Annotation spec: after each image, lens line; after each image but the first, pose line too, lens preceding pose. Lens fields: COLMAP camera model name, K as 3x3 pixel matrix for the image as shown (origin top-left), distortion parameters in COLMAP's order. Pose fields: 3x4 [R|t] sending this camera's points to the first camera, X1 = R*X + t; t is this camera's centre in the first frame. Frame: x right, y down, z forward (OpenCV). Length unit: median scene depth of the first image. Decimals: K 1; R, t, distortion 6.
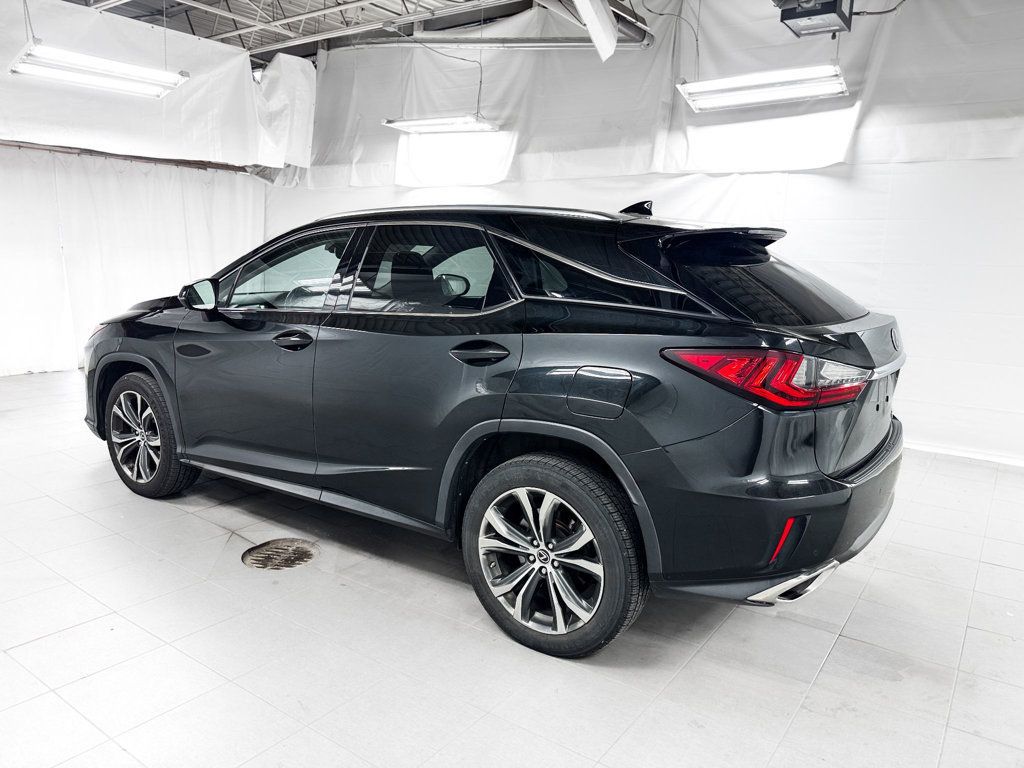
lens RADIAL K [[747.6, 0, 508.2], [0, 747.6, 383.9], [0, 0, 1]] dist [0.049280, -0.064413]
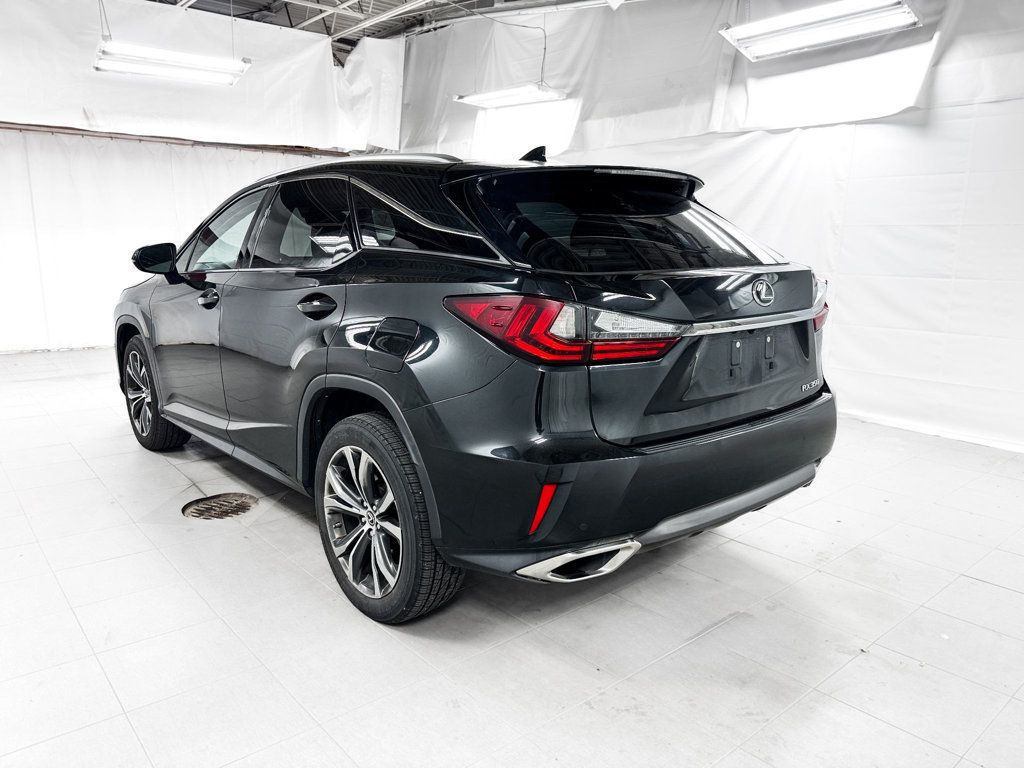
lens RADIAL K [[750.4, 0, 507.5], [0, 750.4, 391.3], [0, 0, 1]] dist [0.044976, -0.053225]
pose [[0.968858, 0.032635, -0.245455, 0.279828], [-0.027115, 0.999298, 0.025835, 0.022922], [0.246126, -0.018375, 0.969064, 0.066655]]
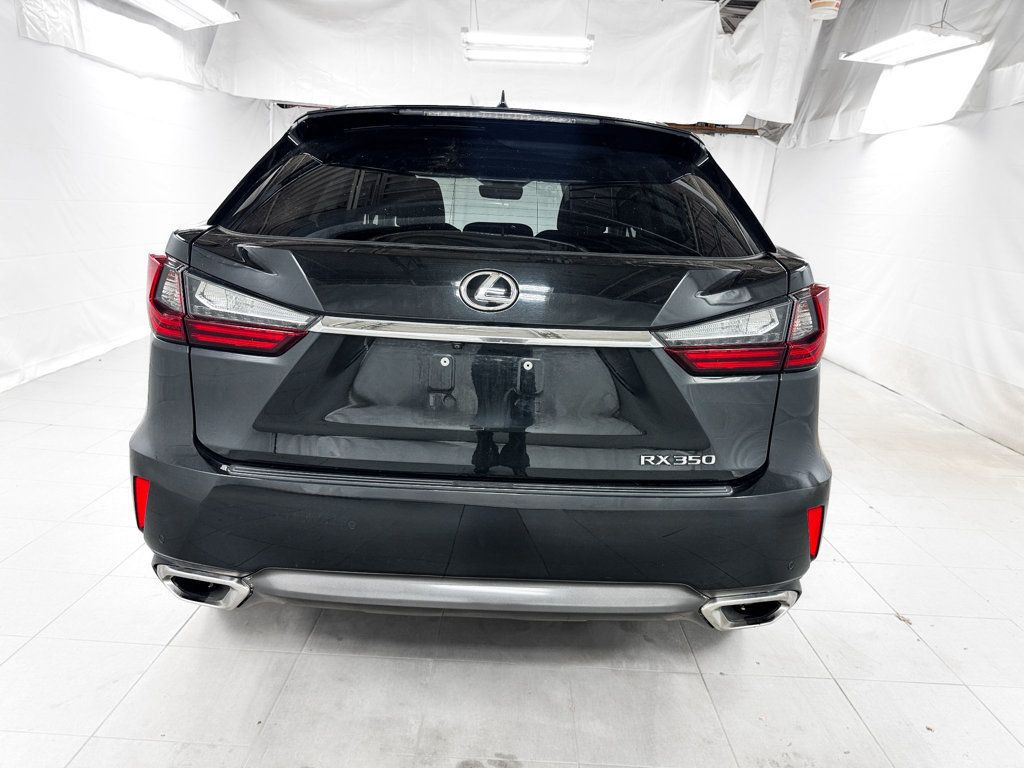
lens RADIAL K [[740.2, 0, 512.0], [0, 740.2, 384.0], [0, 0, 1]] dist [0.051561, -0.039063]
pose [[0.579144, 0.195386, -0.791465, 0.602063], [-0.183184, 0.977216, 0.107199, -0.033075], [0.794378, 0.082900, 0.601740, 0.432400]]
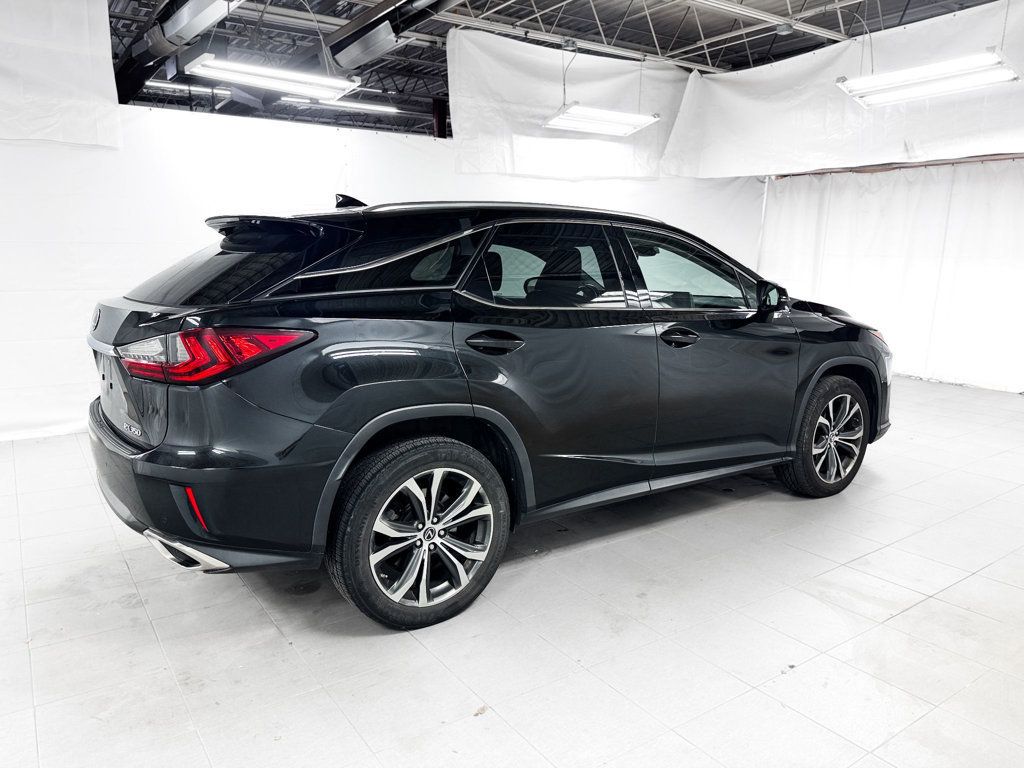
lens RADIAL K [[754.8, 0, 492.8], [0, 754.8, 404.5], [0, 0, 1]] dist [0.029792, -0.008510]
pose [[-0.330256, 0.157344, -0.930685, 0.824443], [-0.180397, 0.957311, 0.225860, -0.175277], [0.926492, 0.242485, -0.287773, 1.137478]]
